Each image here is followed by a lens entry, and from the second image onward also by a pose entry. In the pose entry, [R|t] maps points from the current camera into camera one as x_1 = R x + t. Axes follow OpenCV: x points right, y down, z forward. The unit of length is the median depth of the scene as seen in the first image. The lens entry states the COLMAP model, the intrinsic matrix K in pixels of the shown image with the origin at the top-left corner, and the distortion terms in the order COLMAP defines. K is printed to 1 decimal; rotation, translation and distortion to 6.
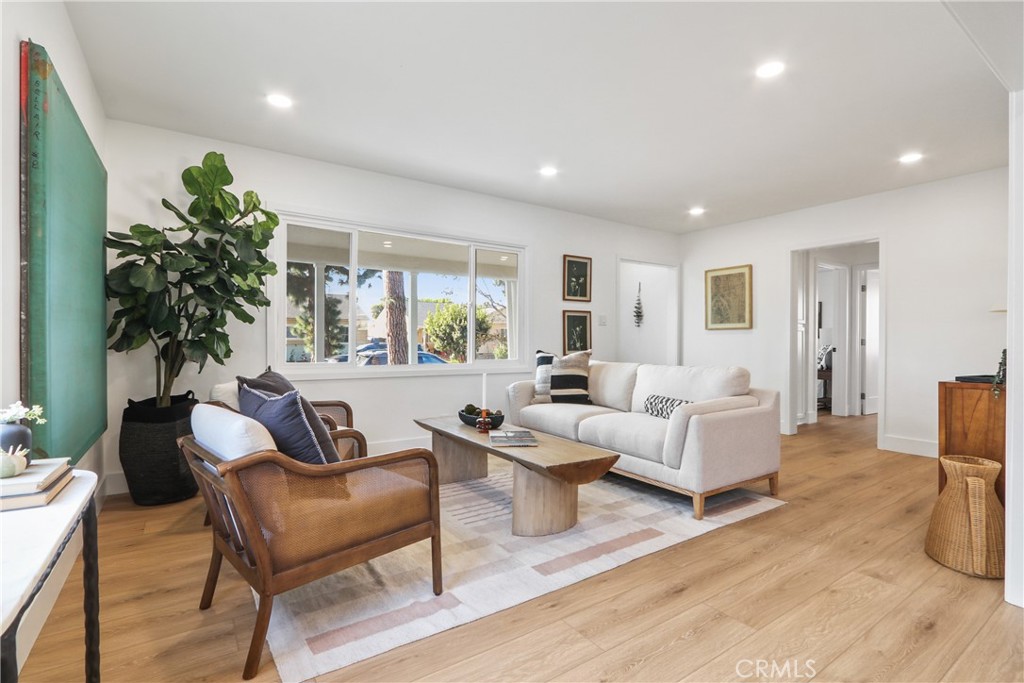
lens RADIAL K [[474.1, 0, 514.8], [0, 474.1, 343.2], [0, 0, 1]] dist [-0.019185, 0.003731]
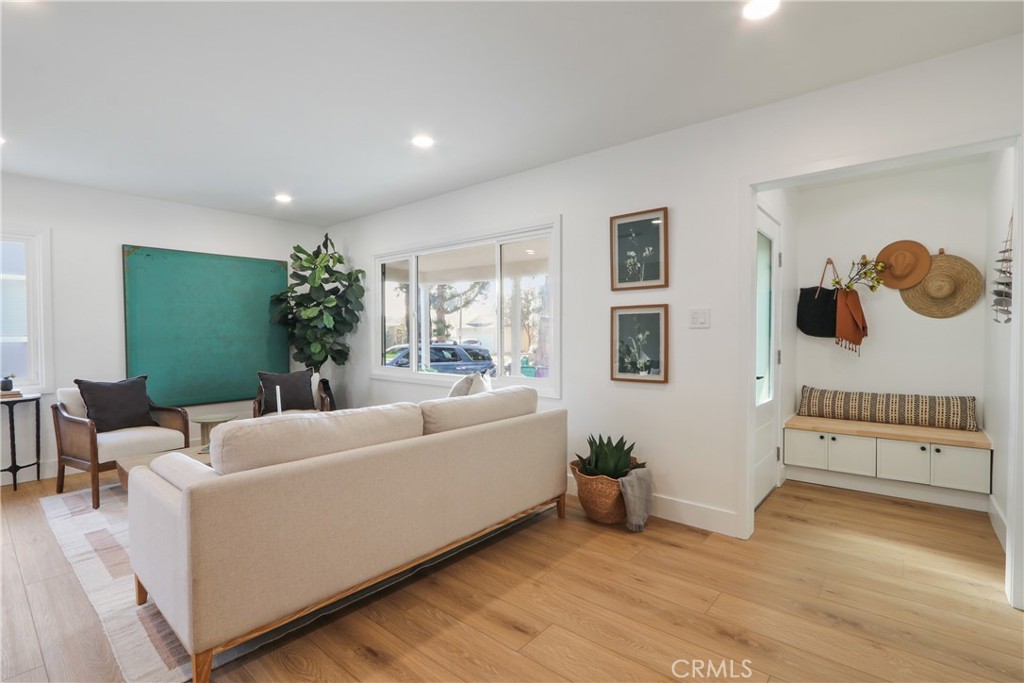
lens RADIAL K [[474.1, 0, 516.2], [0, 474.1, 340.1], [0, 0, 1]] dist [-0.019185, 0.003731]
pose [[0.289841, 0.007731, -0.957044, 0.652207], [-0.004652, 0.999967, 0.006669, -0.029090], [0.957064, 0.002519, 0.289867, 0.688108]]
